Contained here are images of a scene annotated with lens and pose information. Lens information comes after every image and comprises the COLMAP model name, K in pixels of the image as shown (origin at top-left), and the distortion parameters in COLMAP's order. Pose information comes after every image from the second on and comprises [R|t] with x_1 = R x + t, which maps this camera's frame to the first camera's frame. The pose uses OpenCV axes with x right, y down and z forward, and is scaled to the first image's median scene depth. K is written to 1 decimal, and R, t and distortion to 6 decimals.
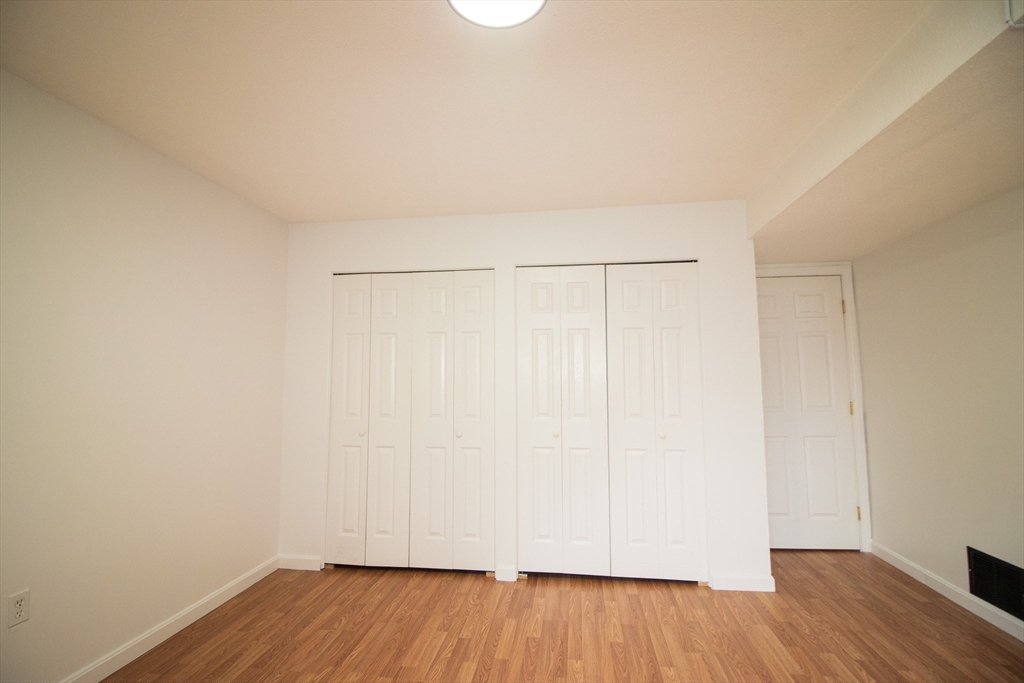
lens RADIAL K [[476.9, 0, 505.4], [0, 476.9, 347.0], [0, 0, 1]] dist [-0.003249, -0.012518]
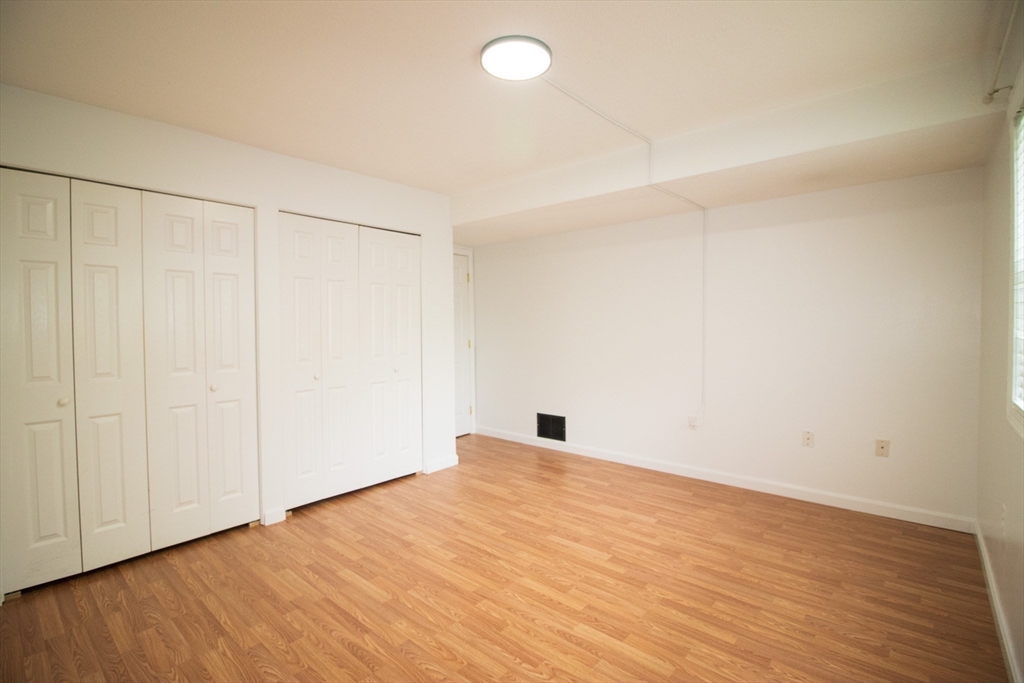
lens RADIAL K [[476.9, 0, 506.7], [0, 476.9, 338.8], [0, 0, 1]] dist [-0.003249, -0.012518]
pose [[0.552467, -0.029987, 0.832995, -0.606350], [-0.045465, 0.996781, 0.066037, 0.005831], [-0.832294, -0.074355, 0.549326, 0.055614]]
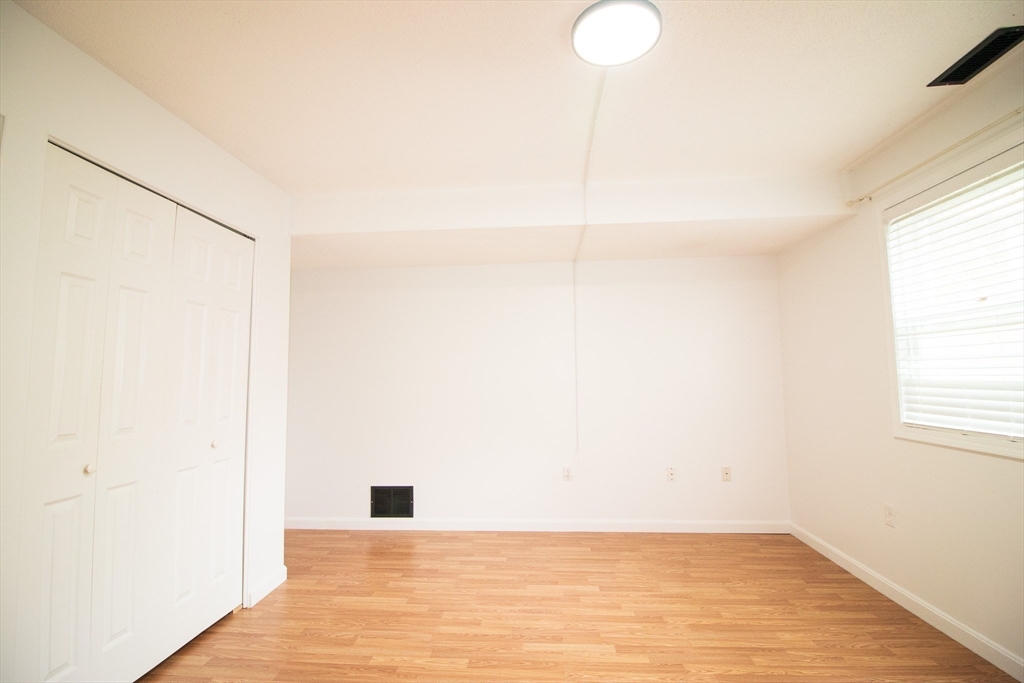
lens RADIAL K [[476.9, 0, 513.3], [0, 476.9, 346.3], [0, 0, 1]] dist [-0.003249, -0.012518]
pose [[-0.065051, 0.065273, 0.995745, -0.524308], [-0.050579, 0.996360, -0.068617, 0.055736], [-0.996599, -0.054828, -0.061513, 0.594016]]
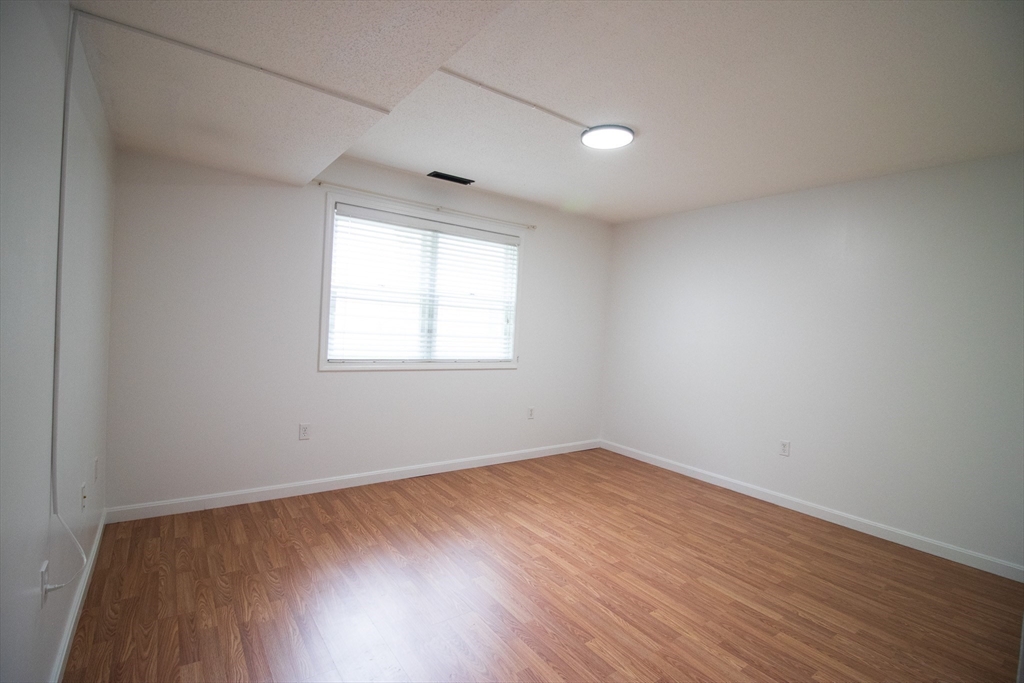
lens RADIAL K [[476.9, 0, 510.3], [0, 476.9, 333.1], [0, 0, 1]] dist [-0.003249, -0.012518]
pose [[-0.719771, -0.022924, -0.693833, 0.798905], [-0.004932, 0.999598, -0.027911, 0.065139], [0.694195, -0.016668, -0.719594, 1.013327]]
